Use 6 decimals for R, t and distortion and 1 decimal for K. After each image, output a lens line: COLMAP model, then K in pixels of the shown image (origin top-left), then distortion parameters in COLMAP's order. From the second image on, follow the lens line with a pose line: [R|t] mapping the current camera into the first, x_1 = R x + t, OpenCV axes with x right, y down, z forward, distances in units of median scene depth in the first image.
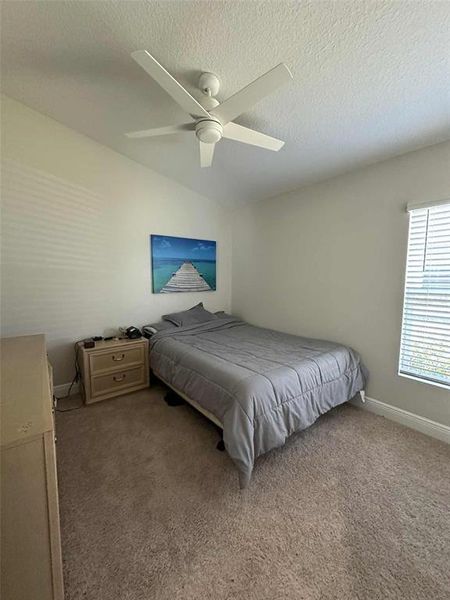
lens RADIAL K [[240.0, 0, 225.0], [0, 240.0, 300.0], [0, 0, 1]] dist [-0.000415, 0.000173]
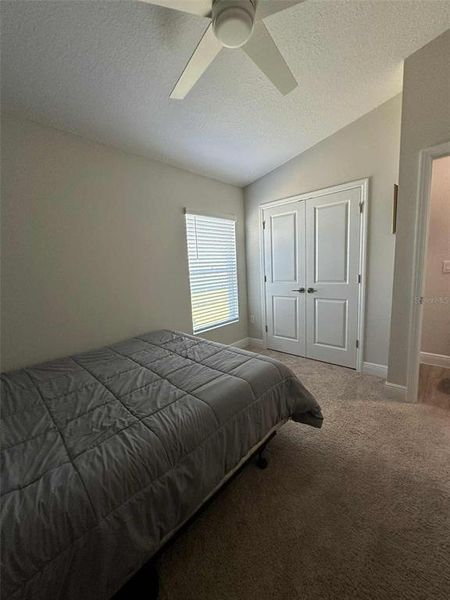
lens RADIAL K [[240.0, 0, 225.0], [0, 240.0, 300.0], [0, 0, 1]] dist [-0.000415, 0.000173]
pose [[-0.171959, -0.136358, 0.975621, -0.667605], [0.135086, 0.977754, 0.160466, -0.082696], [-0.975798, 0.159386, -0.149714, 1.072415]]
